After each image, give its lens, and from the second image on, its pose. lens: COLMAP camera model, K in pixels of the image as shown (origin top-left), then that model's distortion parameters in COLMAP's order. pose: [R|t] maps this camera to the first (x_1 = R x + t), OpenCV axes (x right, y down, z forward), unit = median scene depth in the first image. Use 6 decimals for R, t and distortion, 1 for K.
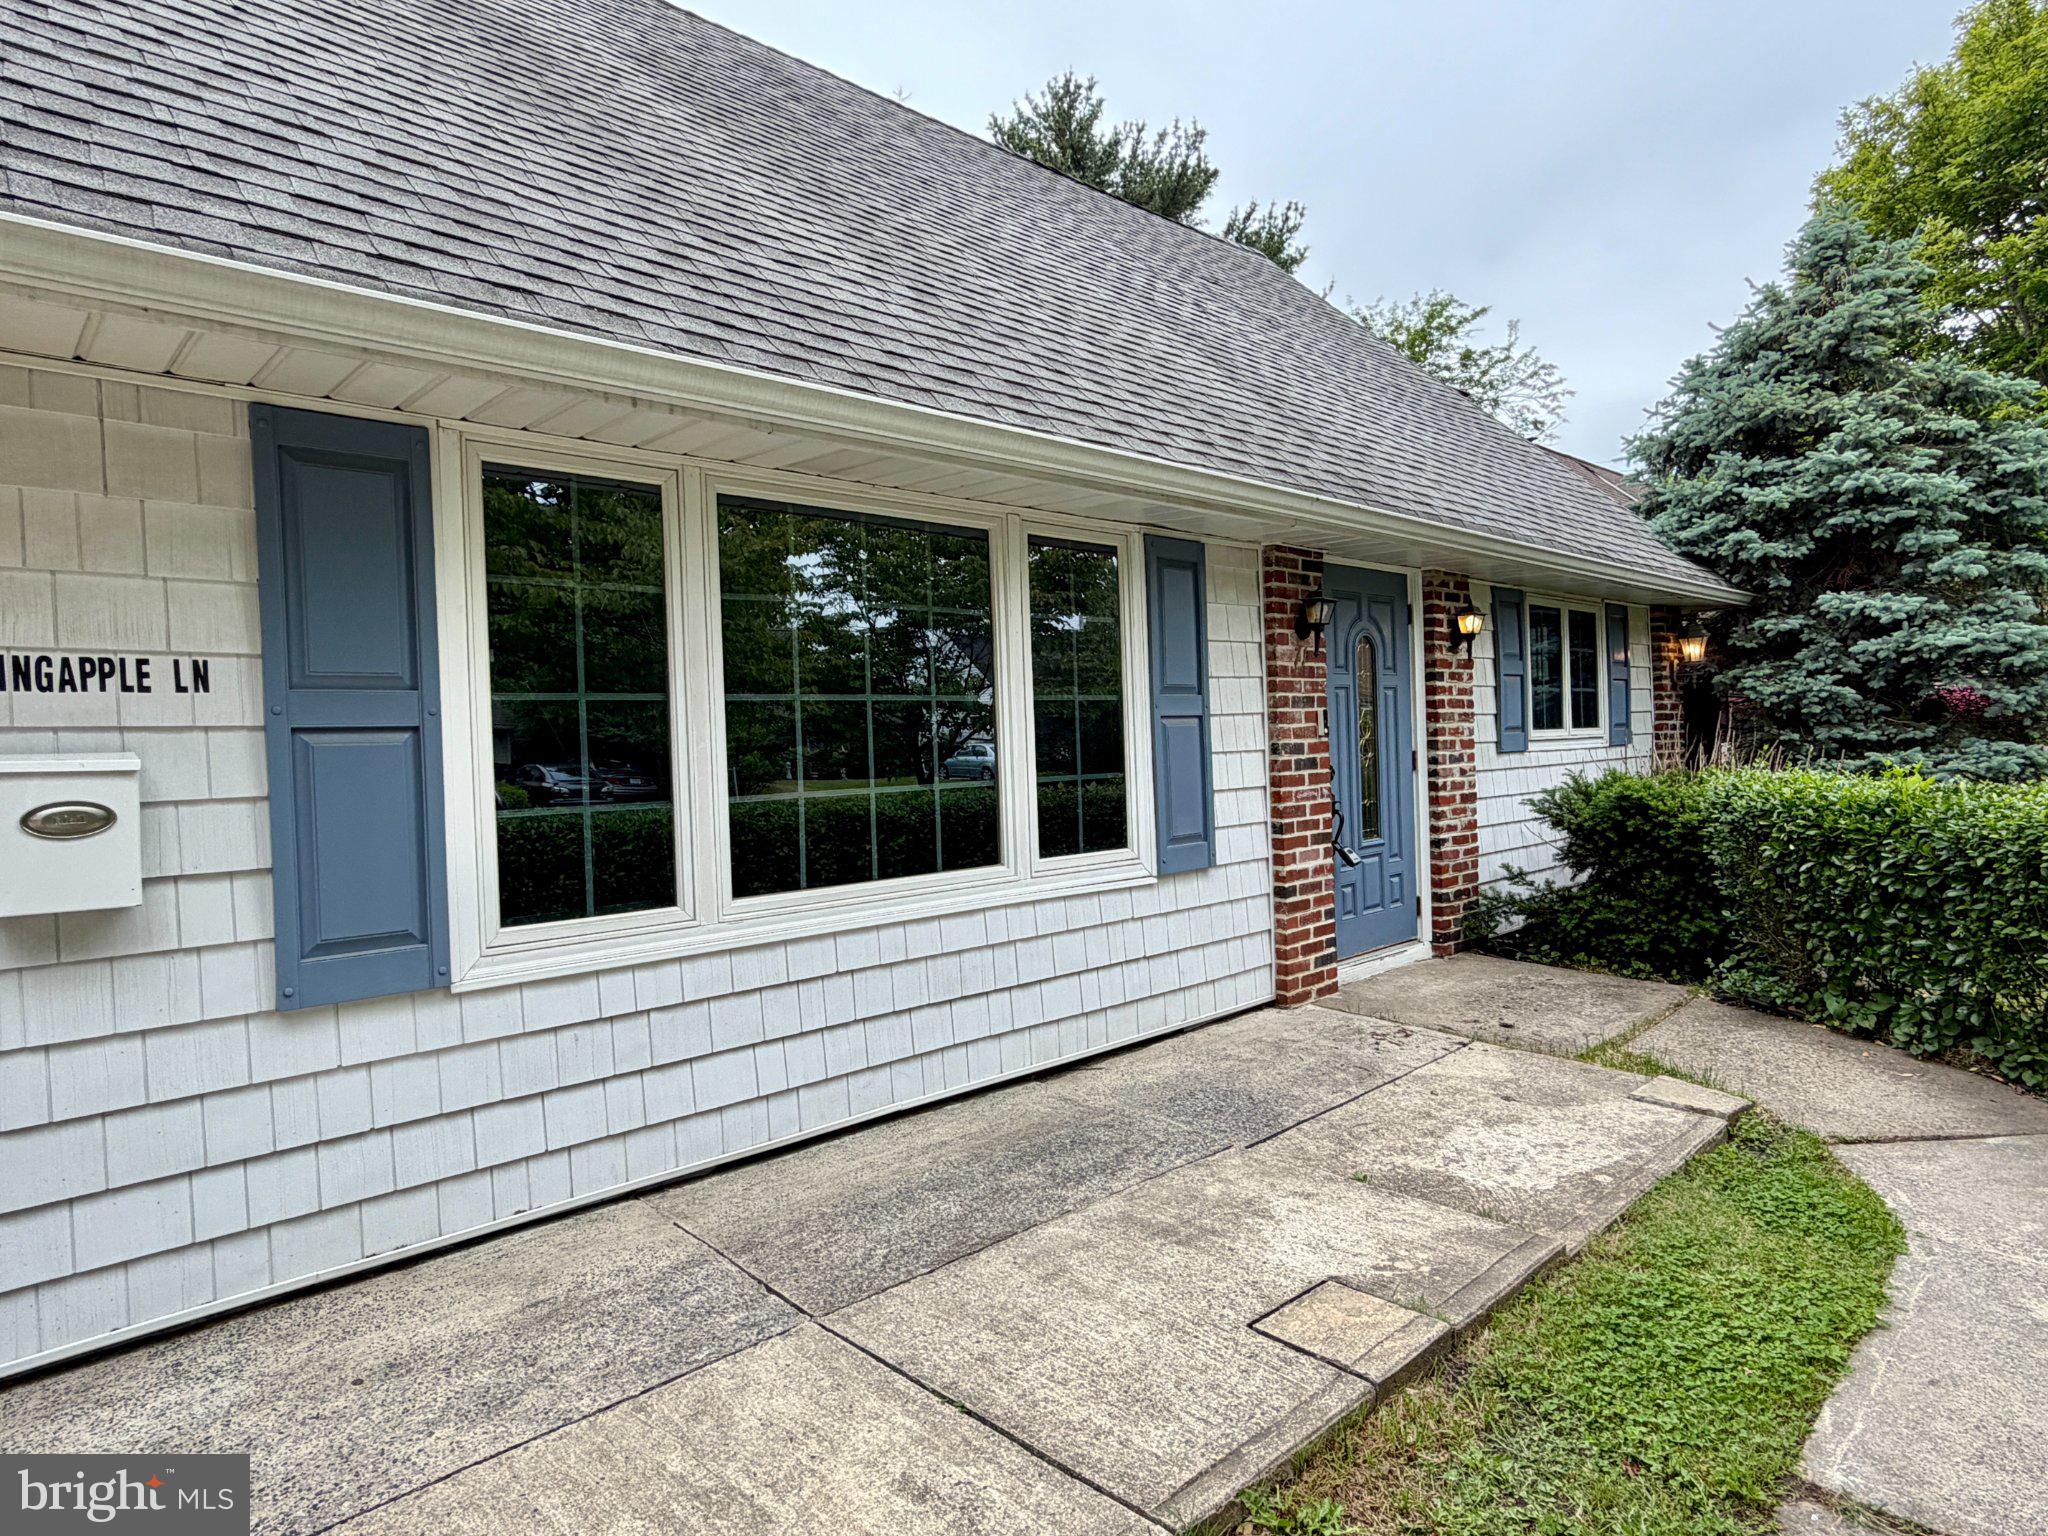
lens RADIAL K [[1179.0, 0, 1038.9], [0, 1179.0, 766.4], [0, 0, 1]] dist [0.000630, -0.000135]
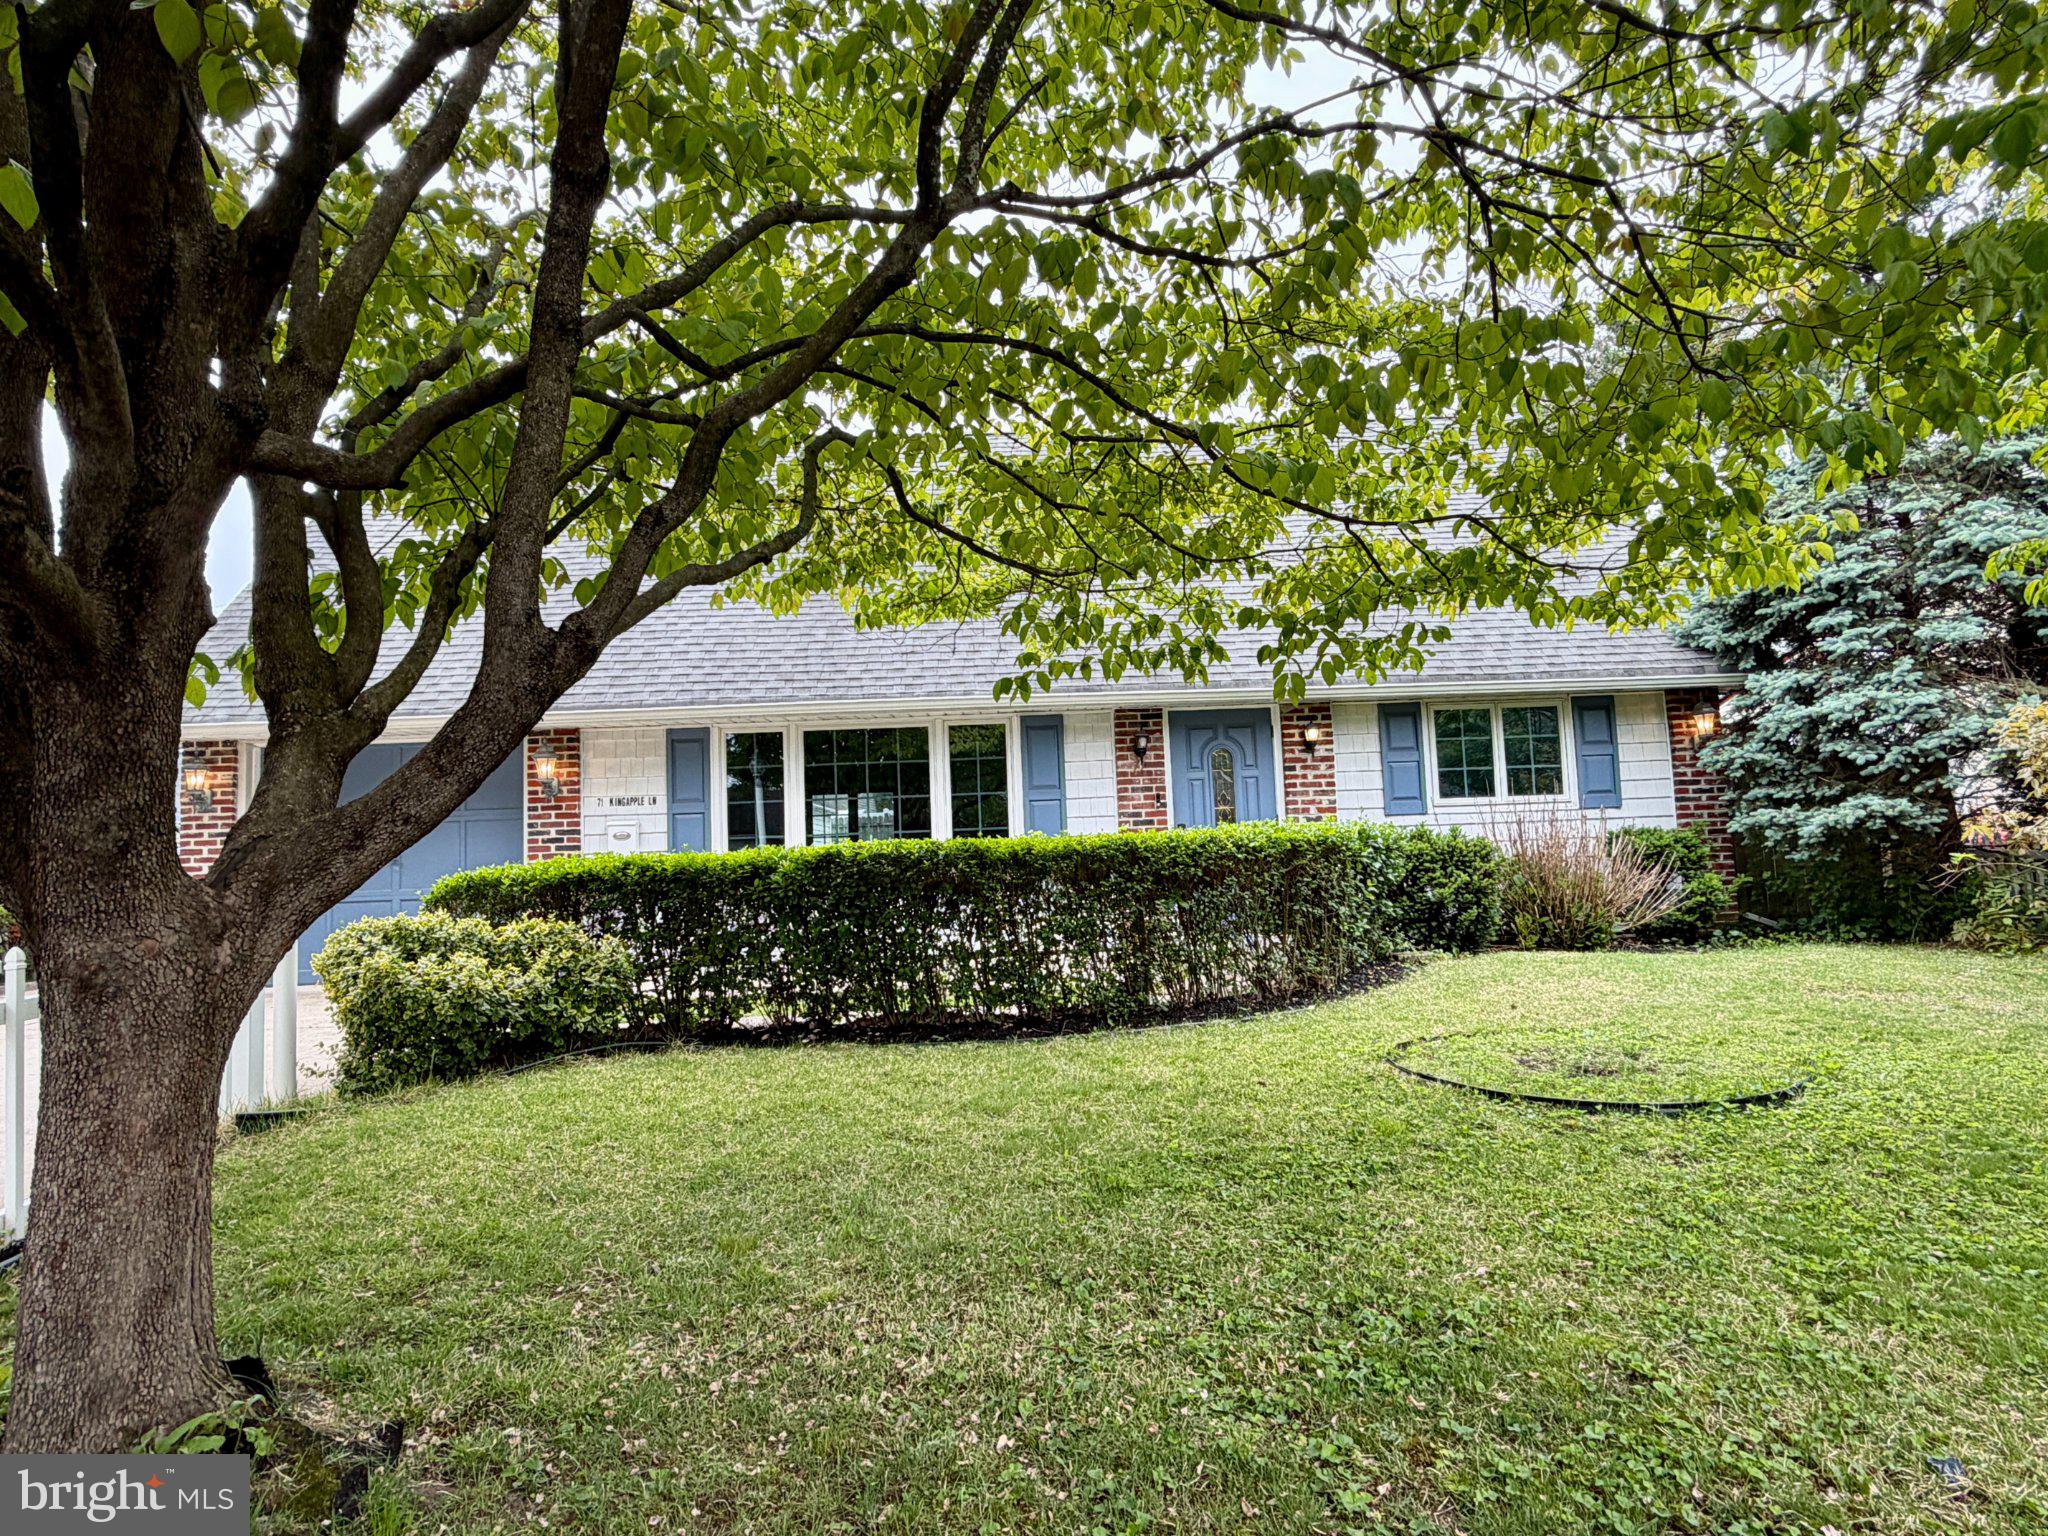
lens RADIAL K [[1179.0, 0, 1016.4], [0, 1179.0, 773.8], [0, 0, 1]] dist [0.000630, -0.000135]
pose [[0.741880, -0.041866, -0.669225, 1.435387], [-0.000108, 0.998041, -0.062556, 0.040317], [0.670533, 0.046481, 0.740422, -0.560343]]
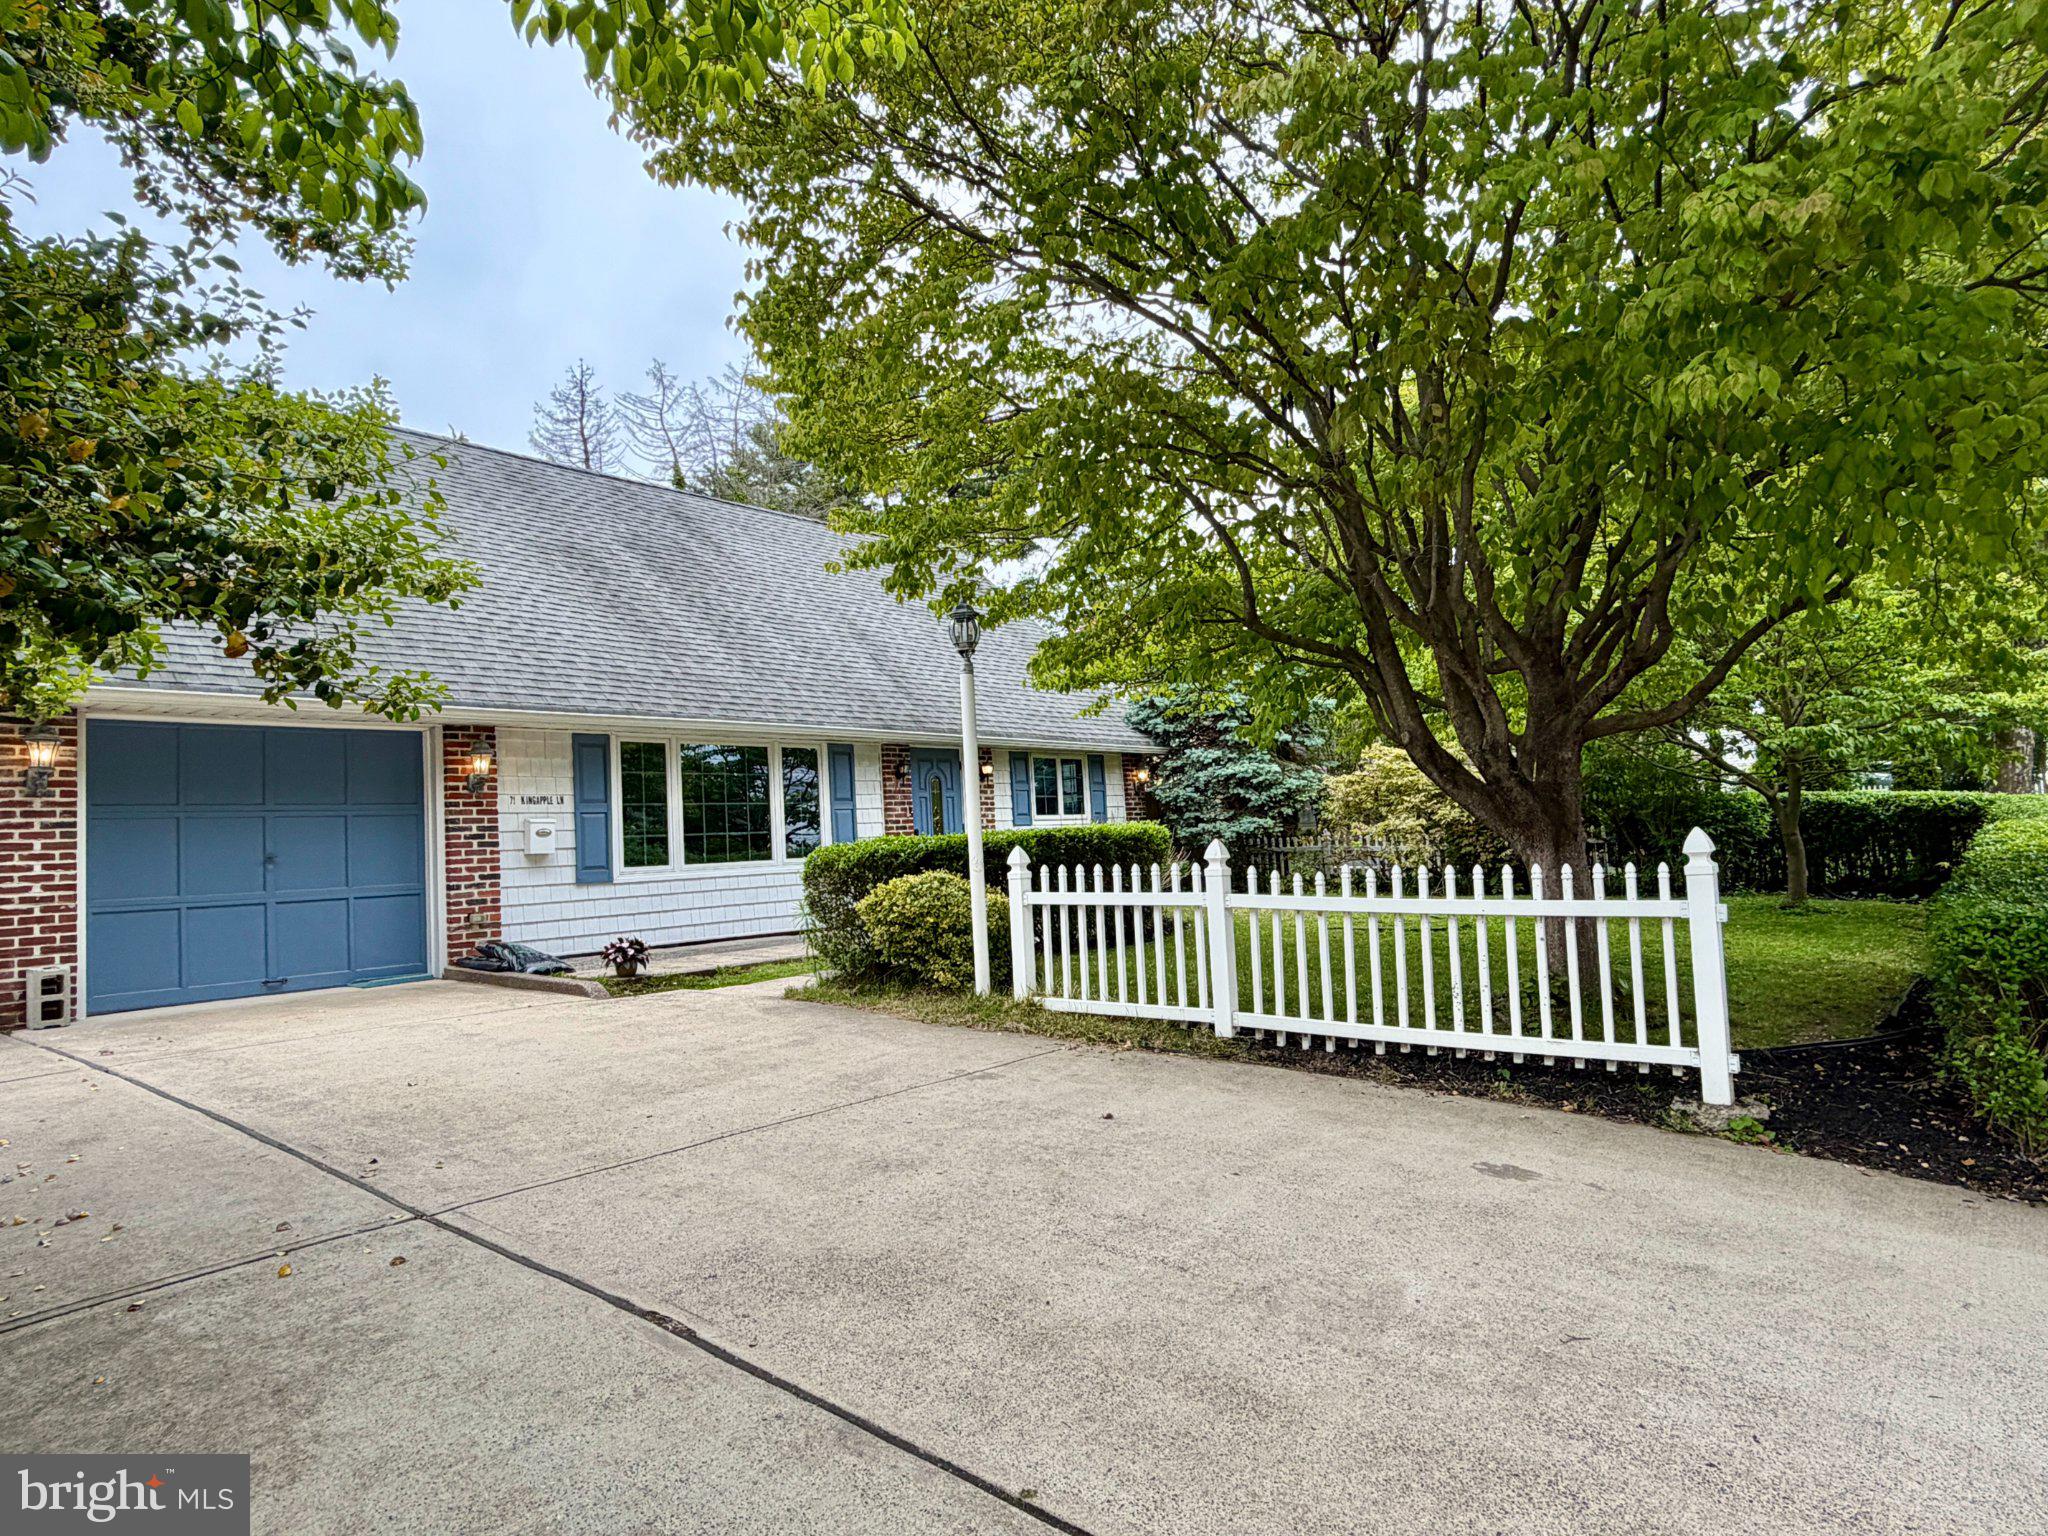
lens RADIAL K [[1179.0, 0, 1017.6], [0, 1179.0, 770.6], [0, 0, 1]] dist [0.000630, -0.000135]
pose [[0.994416, -0.010980, 0.104956, 0.227947], [0.020118, 0.996057, -0.086402, 0.107631], [-0.103593, 0.088031, 0.990716, -1.679188]]
